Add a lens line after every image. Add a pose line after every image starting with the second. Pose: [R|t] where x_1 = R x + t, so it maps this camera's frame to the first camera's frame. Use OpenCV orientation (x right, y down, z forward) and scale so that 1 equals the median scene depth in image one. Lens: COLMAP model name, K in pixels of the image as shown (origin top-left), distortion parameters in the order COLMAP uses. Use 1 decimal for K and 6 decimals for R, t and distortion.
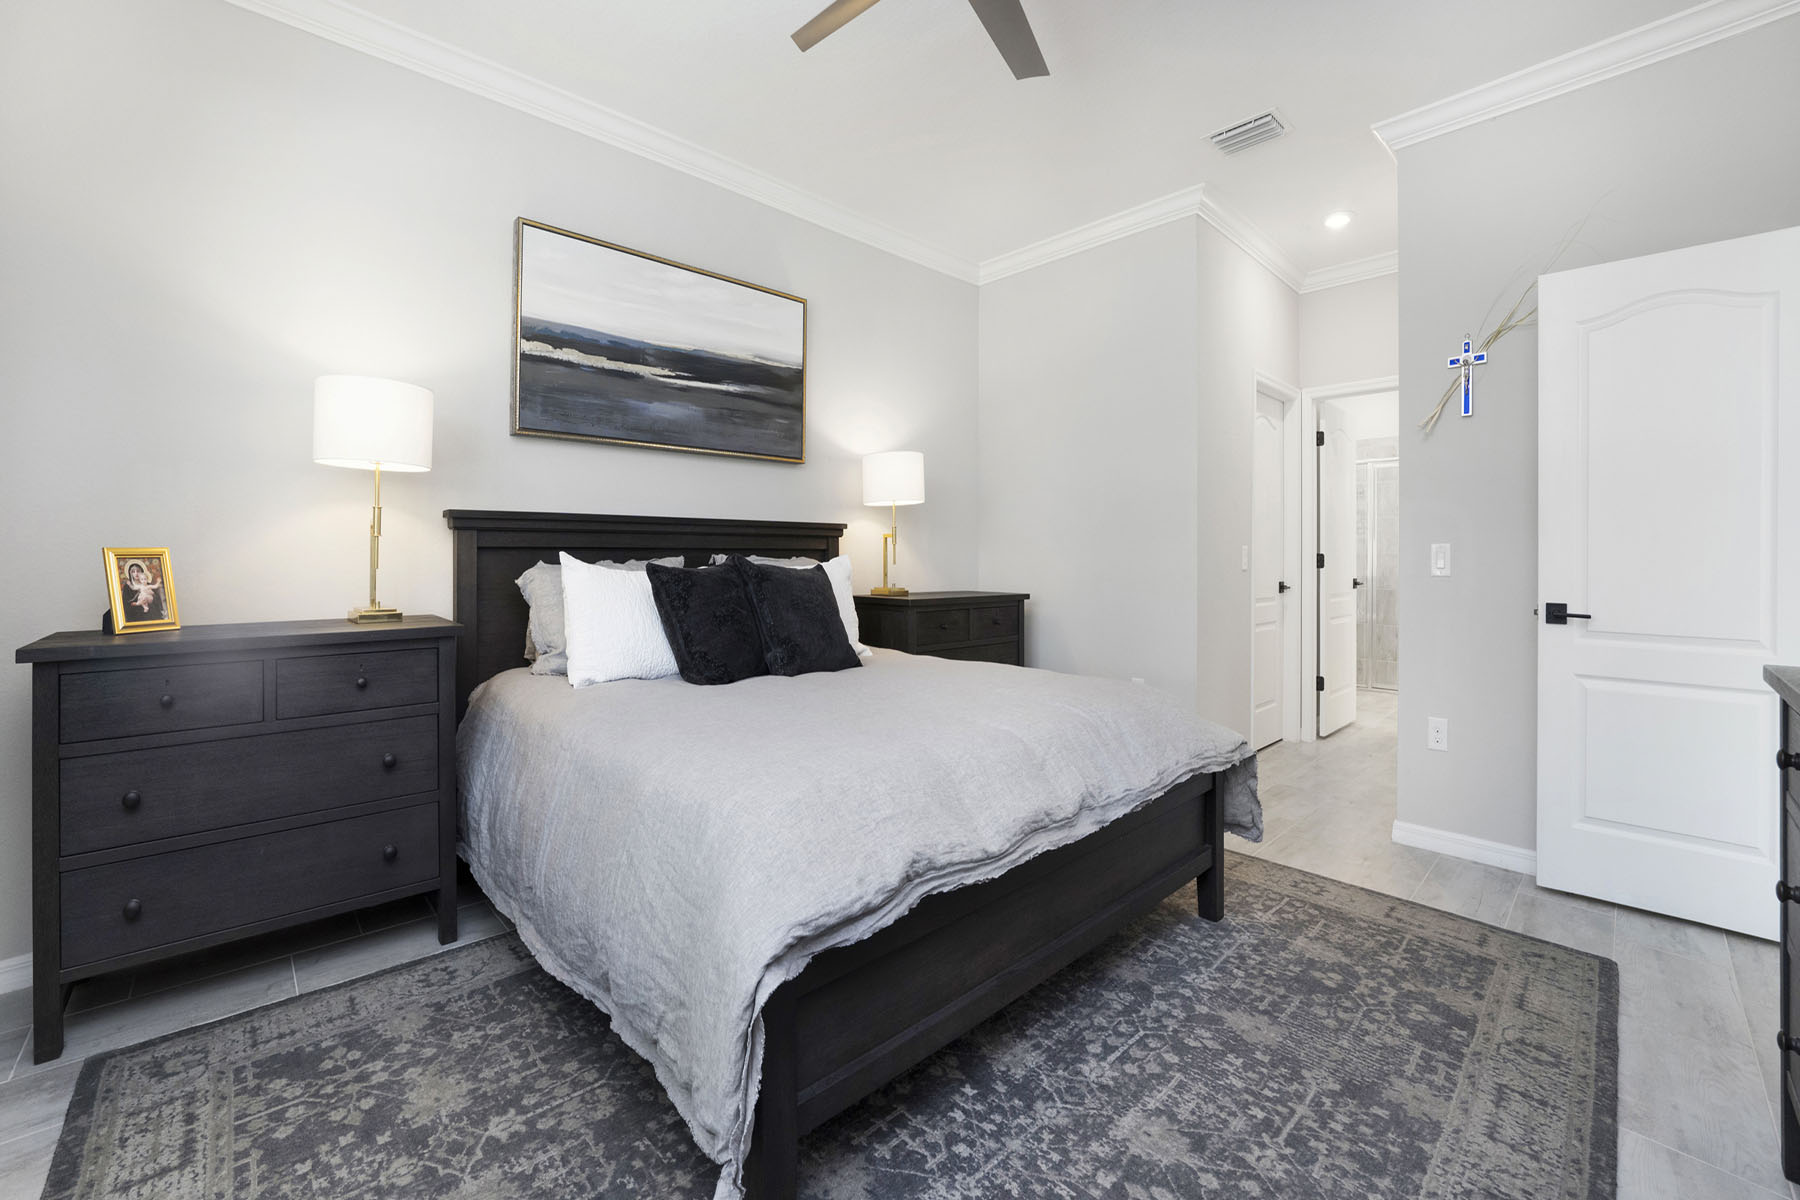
lens RADIAL K [[732.3, 0, 905.6], [0, 732.3, 571.6], [0, 0, 1]] dist [-0.075467, 0.020913]
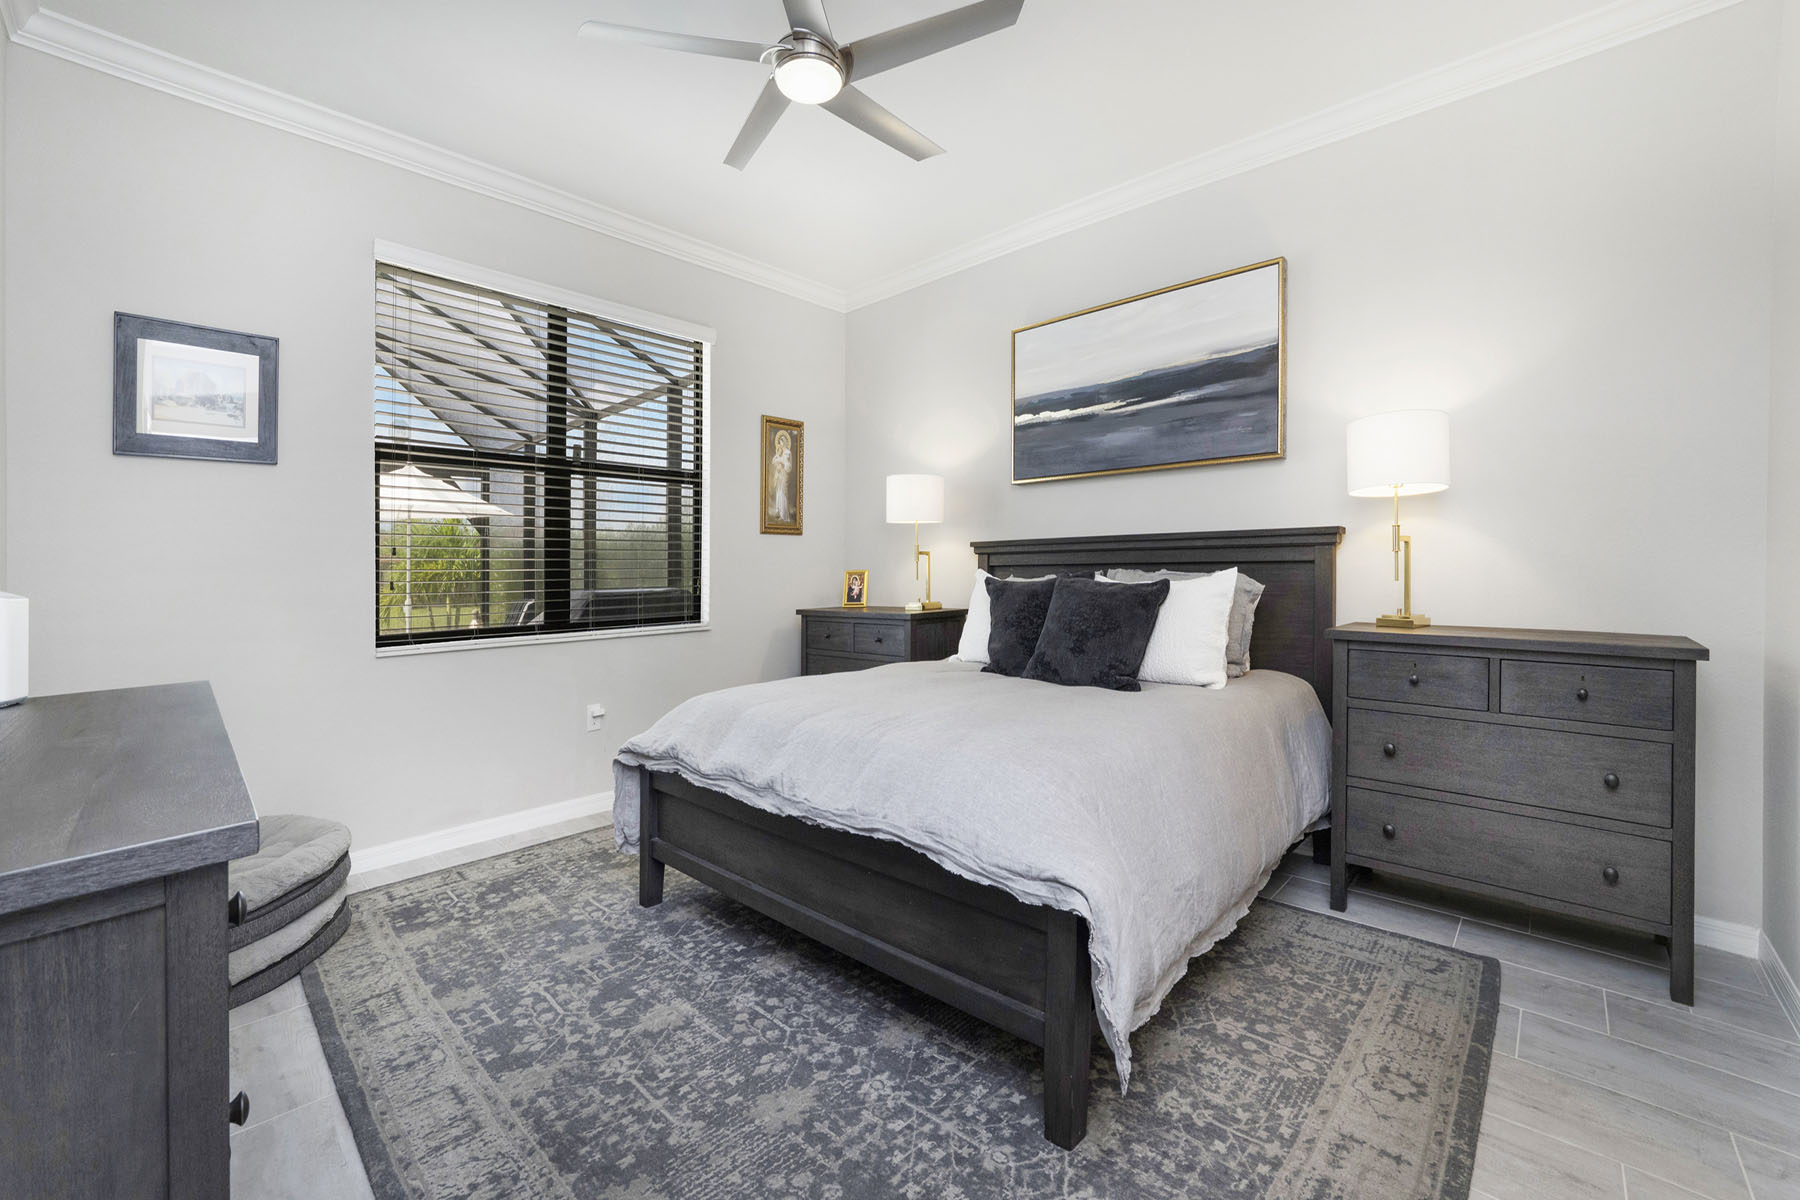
lens RADIAL K [[718.8, 0, 900.5], [0, 718.8, 566.9], [0, 0, 1]] dist [-0.118461, 0.042839]
pose [[0.087312, -0.012676, -0.996100, 1.387903], [-0.005429, 0.999898, -0.013200, -0.015764], [0.996166, 0.006560, 0.087234, 1.093208]]
